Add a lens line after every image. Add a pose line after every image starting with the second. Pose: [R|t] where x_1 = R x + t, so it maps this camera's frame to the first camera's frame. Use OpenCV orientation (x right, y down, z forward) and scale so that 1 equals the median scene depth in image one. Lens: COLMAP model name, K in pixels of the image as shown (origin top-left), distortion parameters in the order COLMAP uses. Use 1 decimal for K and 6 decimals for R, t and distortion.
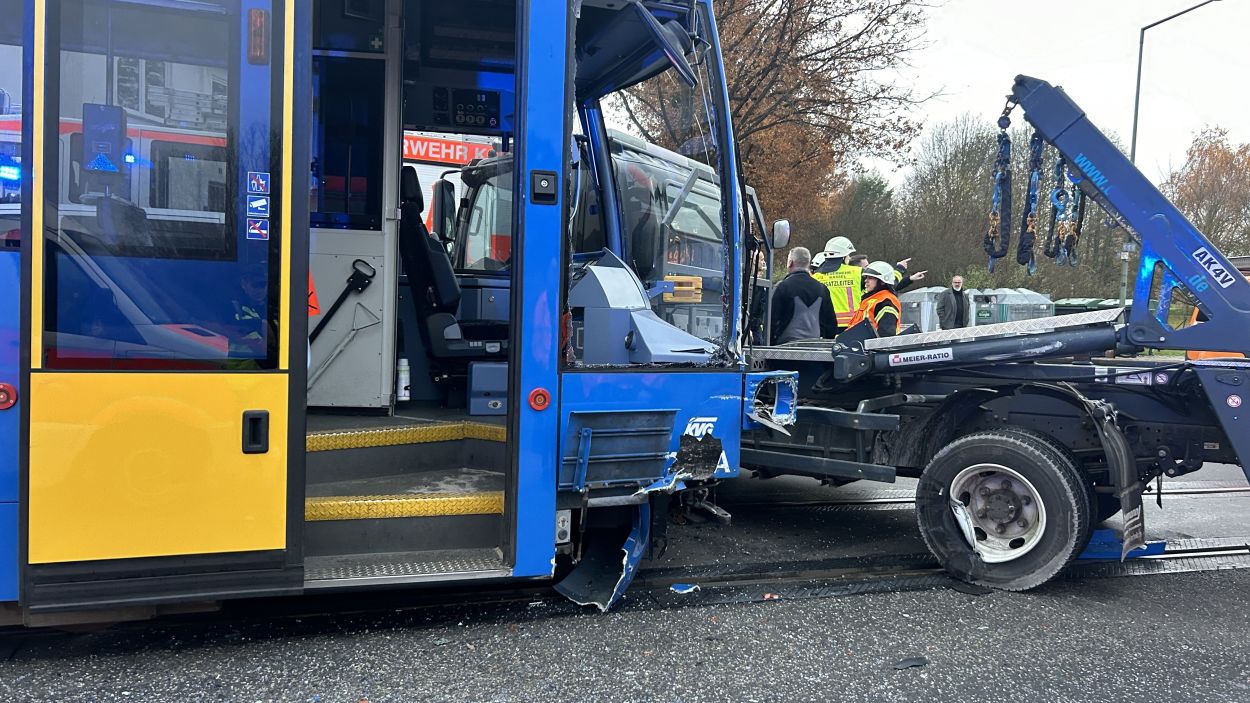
lens RADIAL K [[932.5, 0, 626.5], [0, 932.5, 327.8], [0, 0, 1]] dist [0.009449, 0.000440]
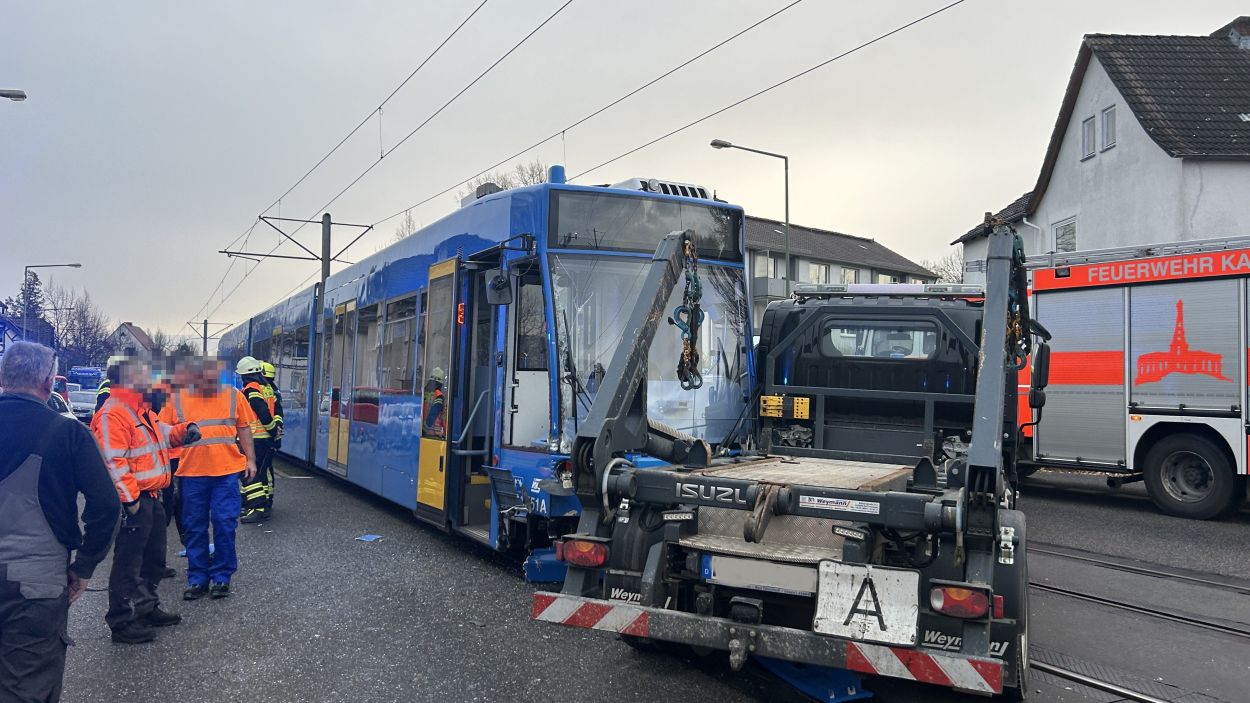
lens RADIAL K [[907.5, 0, 625.0], [0, 907.5, 351.5], [0, 0, 1]] dist [0.080053, -0.119490]
pose [[0.186892, -0.075597, -0.979467, 1.585401], [-0.040621, 0.995587, -0.084592, -0.004543], [0.981540, 0.055597, 0.182997, 0.725434]]
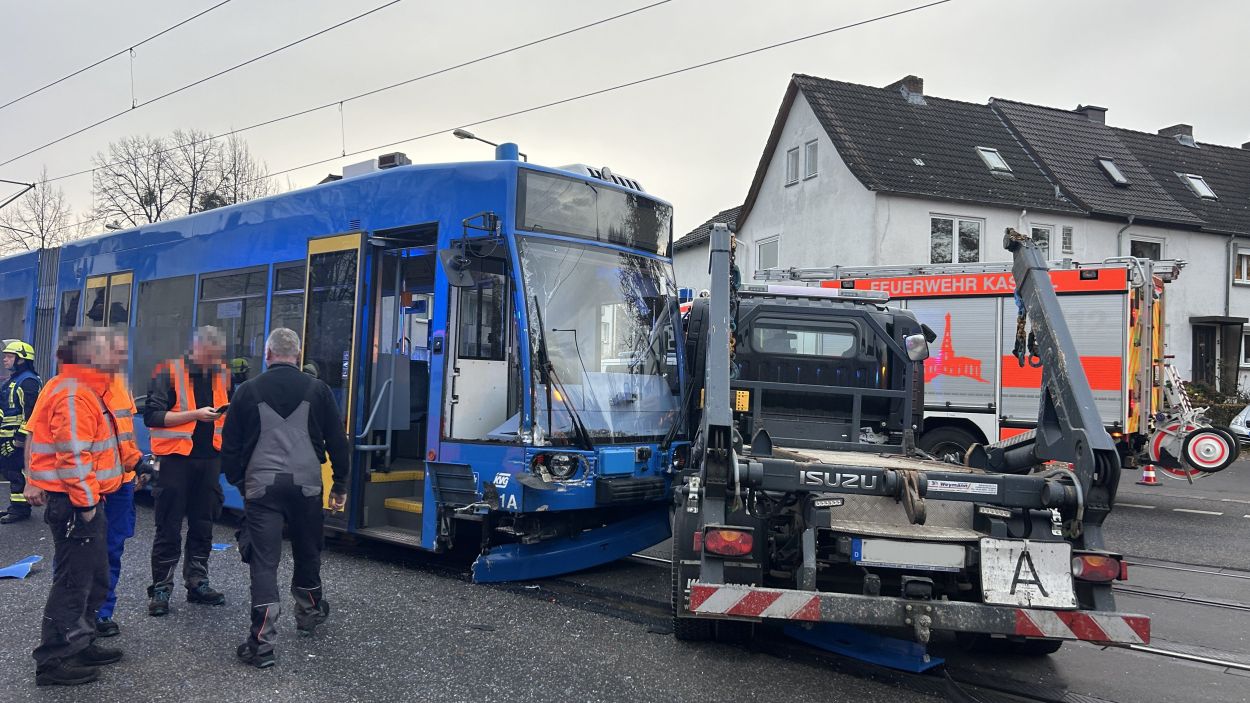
lens RADIAL K [[915.0, 0, 625.0], [0, 915.0, 351.5], [0, 0, 1]] dist [0.016968, 0.002842]
pose [[0.515038, -0.062018, -0.854921, 1.399964], [-0.038215, 0.994726, -0.095182, 0.023408], [0.856315, 0.081693, 0.509952, 0.290586]]
